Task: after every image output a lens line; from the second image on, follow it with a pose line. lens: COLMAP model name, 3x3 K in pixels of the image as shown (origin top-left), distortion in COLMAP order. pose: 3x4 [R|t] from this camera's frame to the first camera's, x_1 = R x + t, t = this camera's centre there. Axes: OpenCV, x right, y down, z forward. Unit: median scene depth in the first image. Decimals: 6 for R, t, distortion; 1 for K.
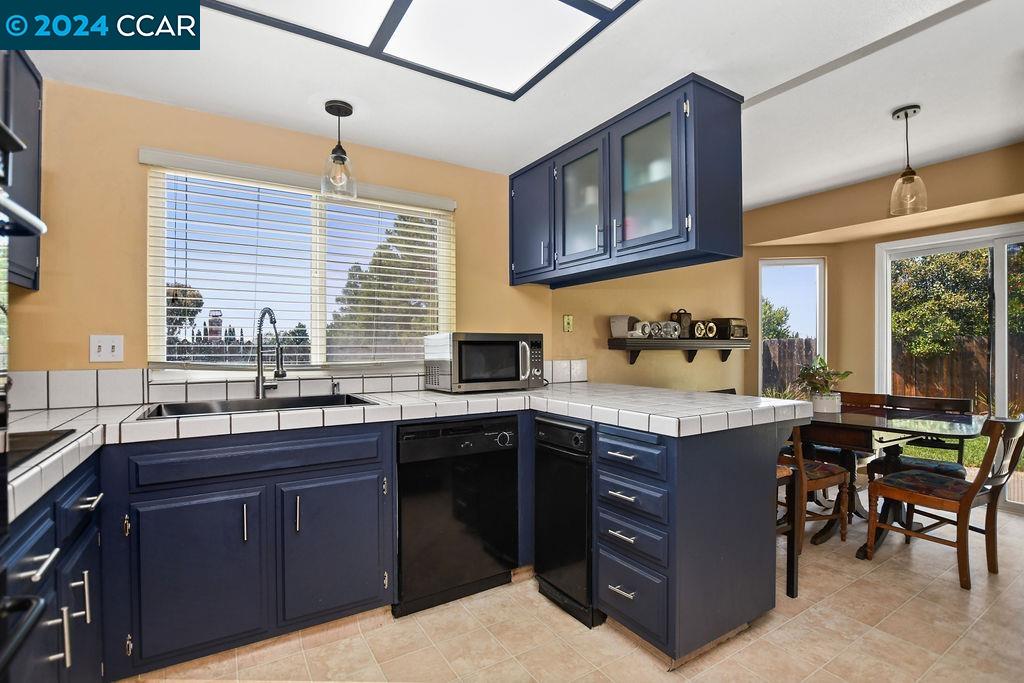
lens RADIAL K [[483.9, 0, 513.3], [0, 483.9, 347.1], [0, 0, 1]] dist [-0.011363, 0.001290]
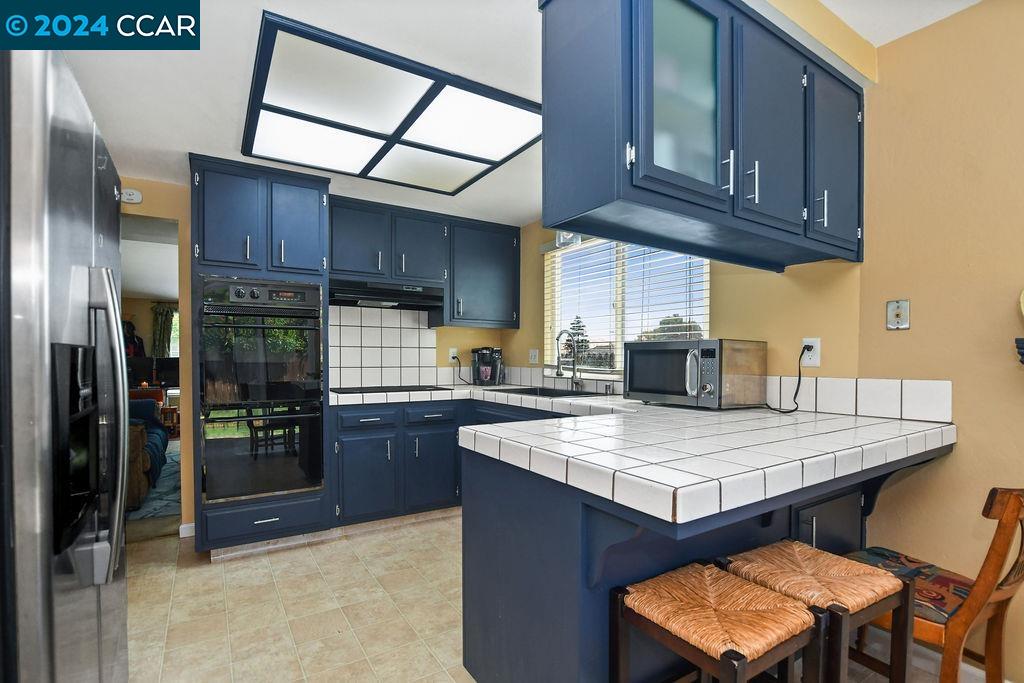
lens RADIAL K [[483.9, 0, 522.7], [0, 483.9, 361.5], [0, 0, 1]] dist [-0.011363, 0.001290]
pose [[0.029787, 0.011044, -0.999495, 0.970843], [-0.003561, 0.999934, 0.010942, 0.000968], [0.999550, 0.003233, 0.029824, 0.798179]]
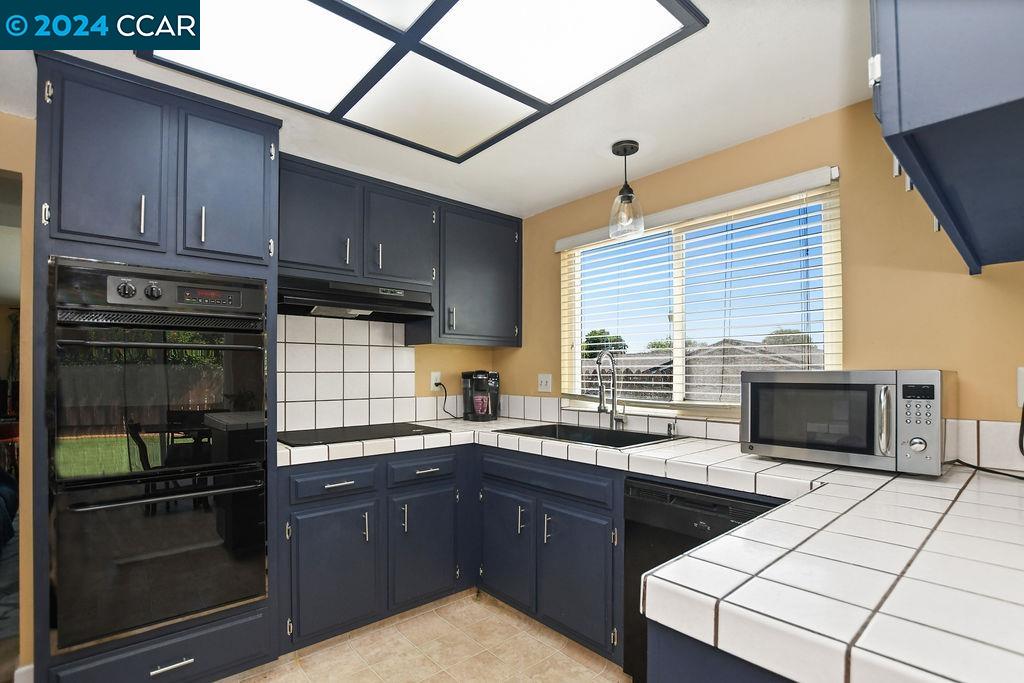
lens RADIAL K [[483.9, 0, 518.9], [0, 483.9, 362.3], [0, 0, 1]] dist [-0.011363, 0.001290]
pose [[0.174865, -0.016350, -0.984457, 0.559073], [0.000543, 0.999864, -0.016509, -0.032940], [0.984592, 0.002353, 0.174850, 0.583098]]
